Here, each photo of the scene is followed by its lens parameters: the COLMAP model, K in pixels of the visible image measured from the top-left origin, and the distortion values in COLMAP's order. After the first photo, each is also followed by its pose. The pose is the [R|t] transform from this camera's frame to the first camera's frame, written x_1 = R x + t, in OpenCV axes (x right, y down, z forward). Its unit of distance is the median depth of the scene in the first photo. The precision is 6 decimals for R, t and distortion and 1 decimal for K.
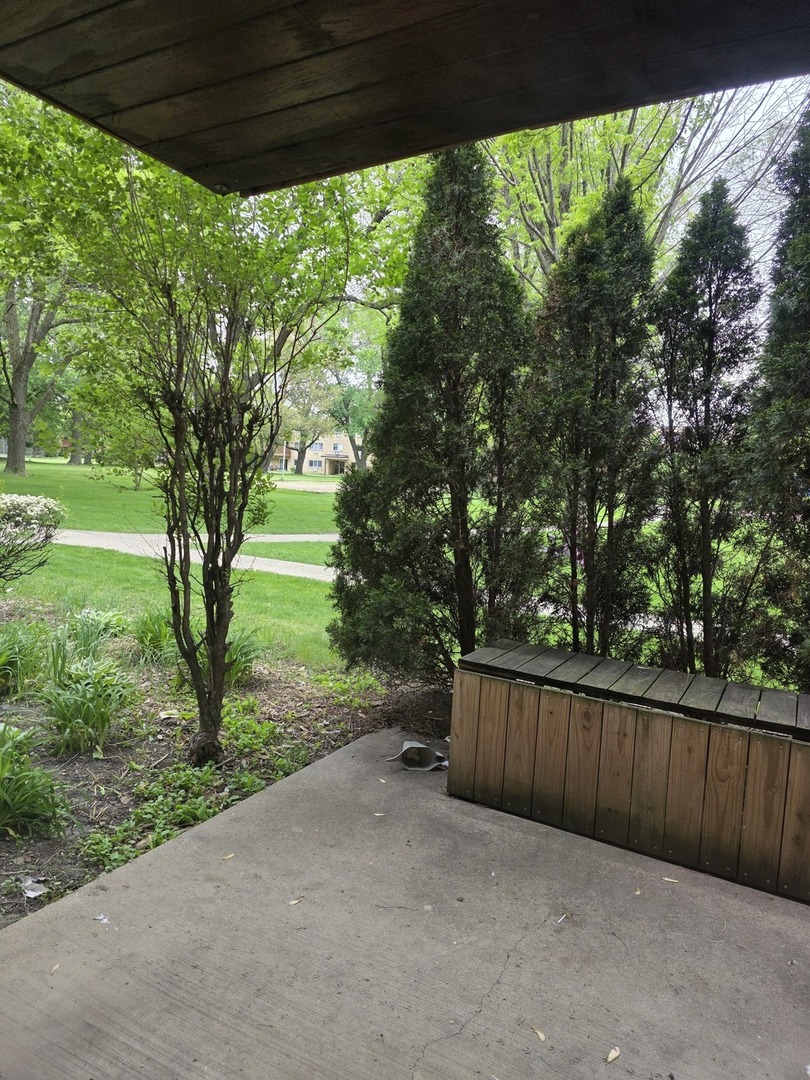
lens RADIAL K [[724.4, 0, 401.3], [0, 724.4, 536.6], [0, 0, 1]] dist [0.043784, -0.030468]
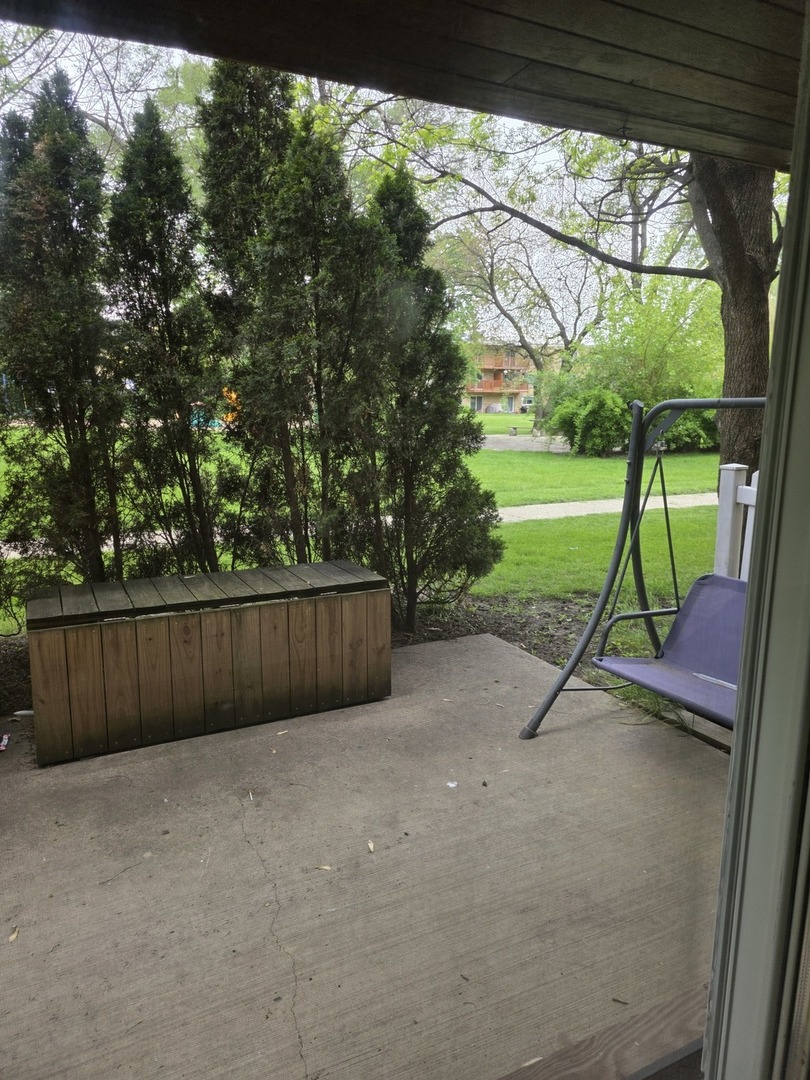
lens RADIAL K [[724.4, 0, 396.2], [0, 724.4, 535.6], [0, 0, 1]] dist [0.043784, -0.030468]
pose [[0.580018, -0.209327, 0.787250, -0.387105], [0.112422, 0.977742, 0.177150, -0.045043], [-0.806809, -0.014245, 0.590641, 0.125104]]
